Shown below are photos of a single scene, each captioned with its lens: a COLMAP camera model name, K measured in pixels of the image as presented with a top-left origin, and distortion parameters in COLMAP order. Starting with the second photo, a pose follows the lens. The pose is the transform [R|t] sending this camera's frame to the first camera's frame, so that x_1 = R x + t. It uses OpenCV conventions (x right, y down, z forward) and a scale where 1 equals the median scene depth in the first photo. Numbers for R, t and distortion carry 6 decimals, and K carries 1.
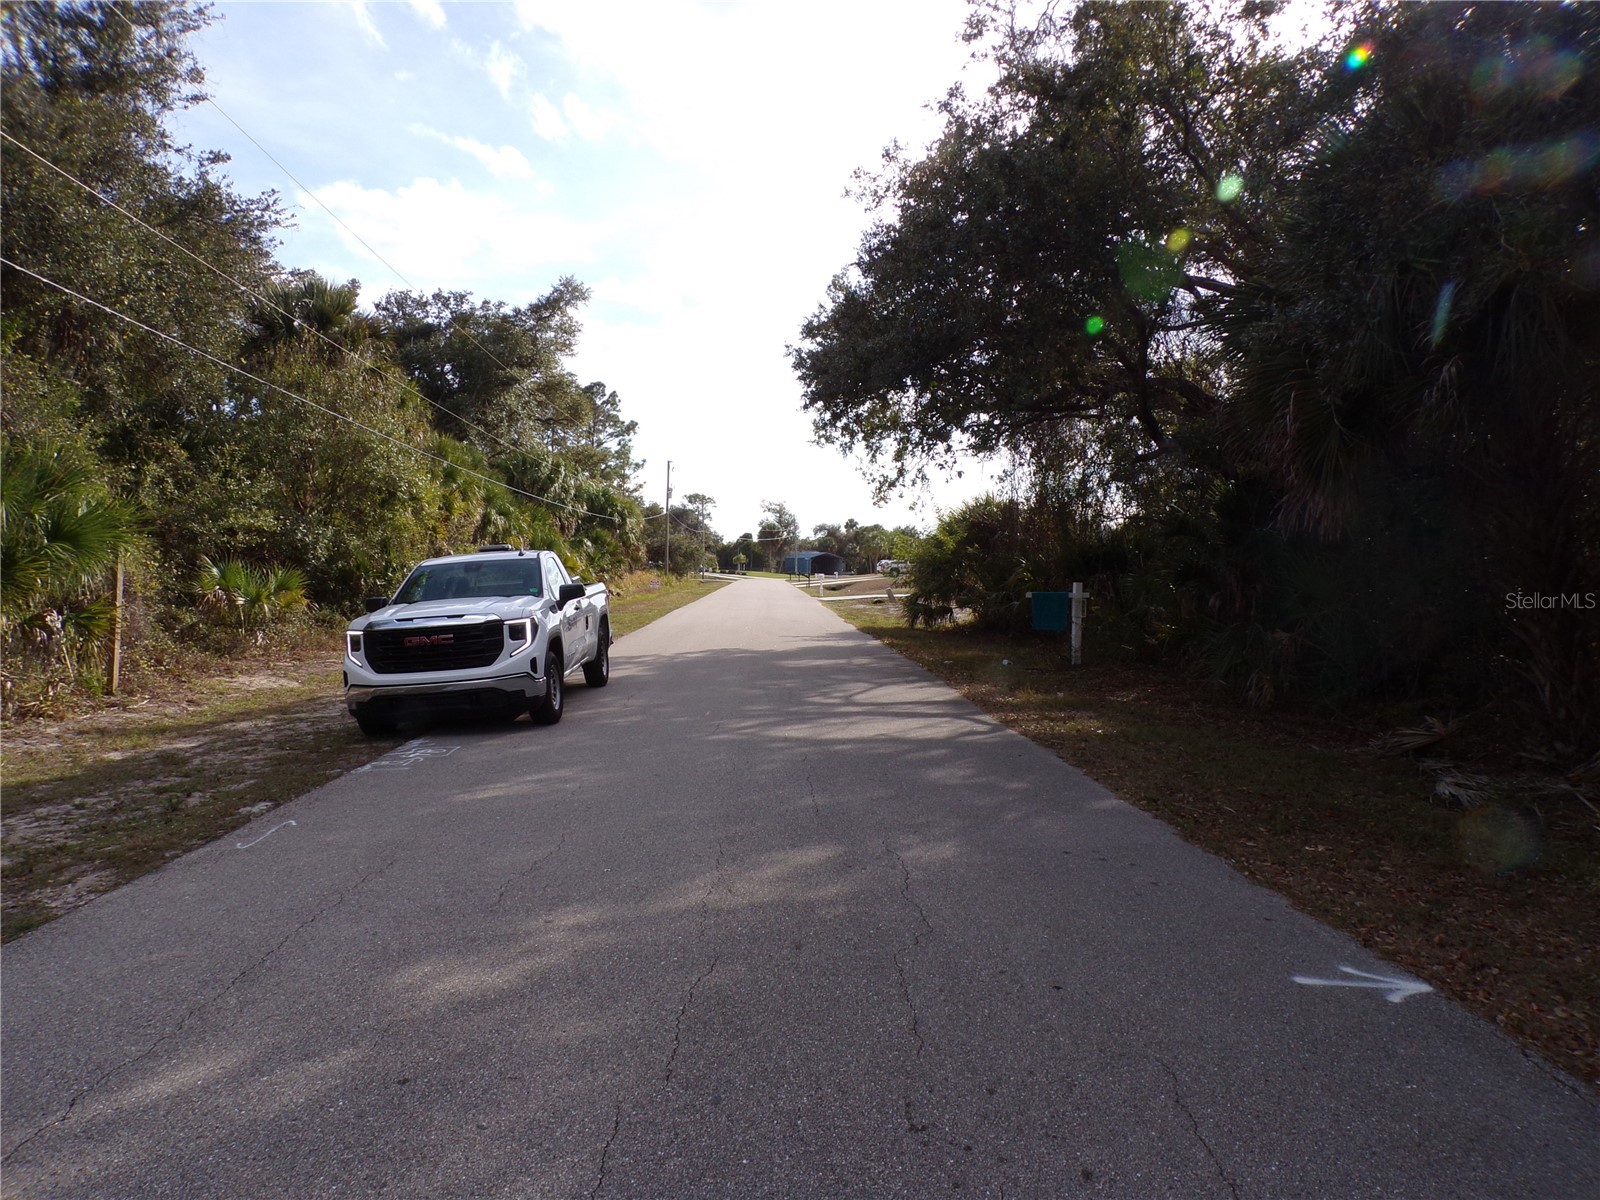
lens RADIAL K [[1100.8, 0, 798.4], [0, 1100.8, 595.1], [0, 0, 1]] dist [-0.020924, 0.043672]
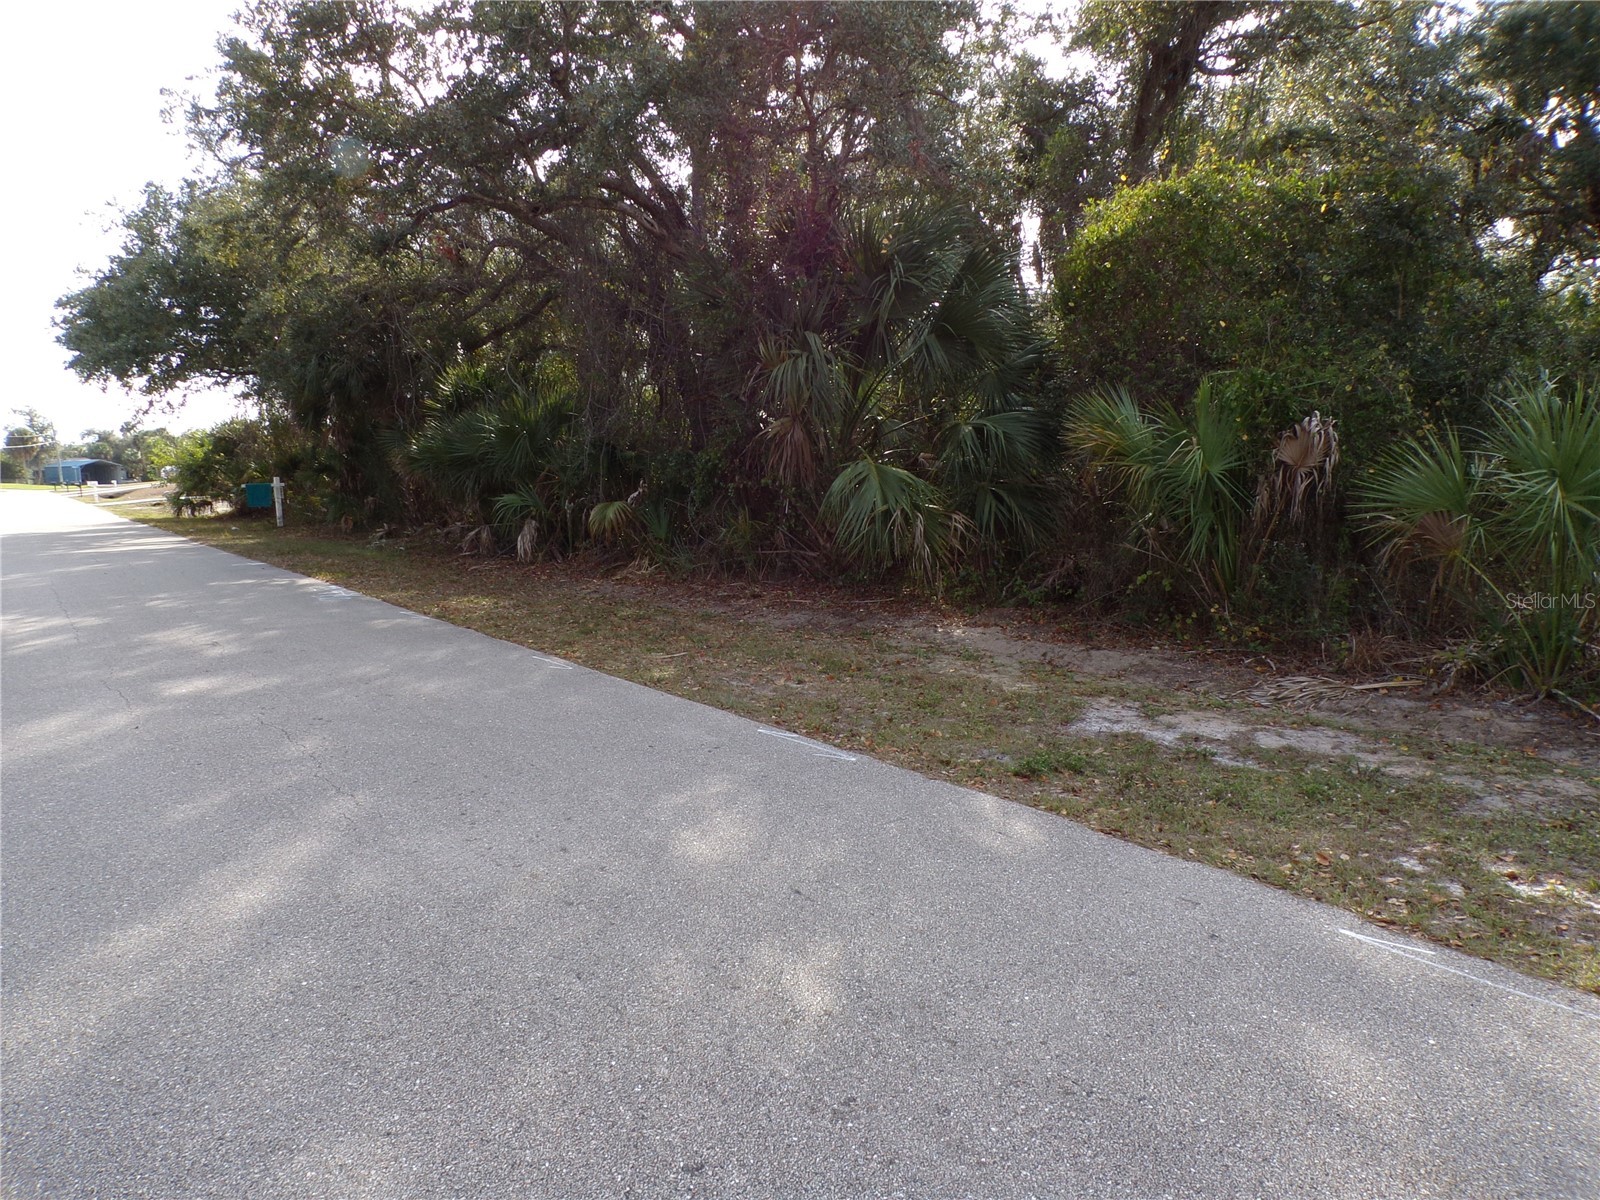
lens RADIAL K [[1100.8, 0, 798.4], [0, 1100.8, 595.1], [0, 0, 1]] dist [-0.020924, 0.043672]
pose [[0.831919, -0.099491, 0.545905, -0.006832], [0.048079, 0.993019, 0.107708, 0.013298], [-0.552810, -0.063358, 0.830895, -0.437738]]
